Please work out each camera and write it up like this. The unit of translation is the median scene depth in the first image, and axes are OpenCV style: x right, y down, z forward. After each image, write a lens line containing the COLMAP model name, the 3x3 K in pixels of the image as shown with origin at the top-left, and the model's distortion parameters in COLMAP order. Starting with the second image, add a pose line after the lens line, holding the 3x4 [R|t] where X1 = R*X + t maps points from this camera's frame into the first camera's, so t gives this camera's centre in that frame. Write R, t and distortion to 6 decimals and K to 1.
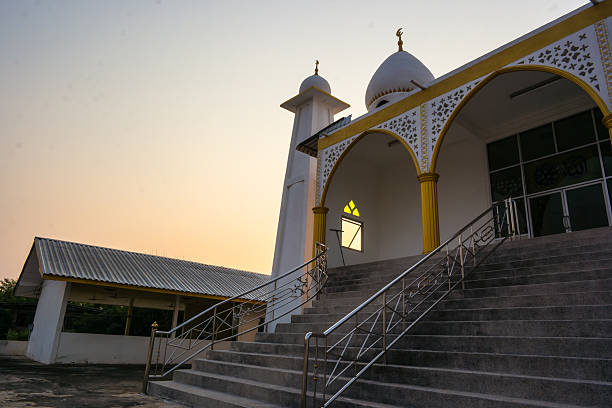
lens RADIAL K [[426.3, 0, 306.0], [0, 426.3, 204.0], [0, 0, 1]] dist [-0.005162, 0.000292]
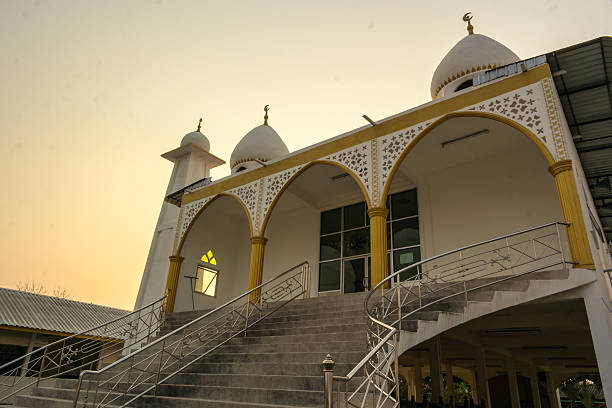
lens RADIAL K [[426.3, 0, 306.0], [0, 426.3, 204.0], [0, 0, 1]] dist [-0.005162, 0.000292]
pose [[0.976664, 0.081807, 0.198581, 0.133388], [-0.064945, 0.993822, -0.090000, -0.050165], [-0.204717, 0.075003, 0.975943, -0.170021]]
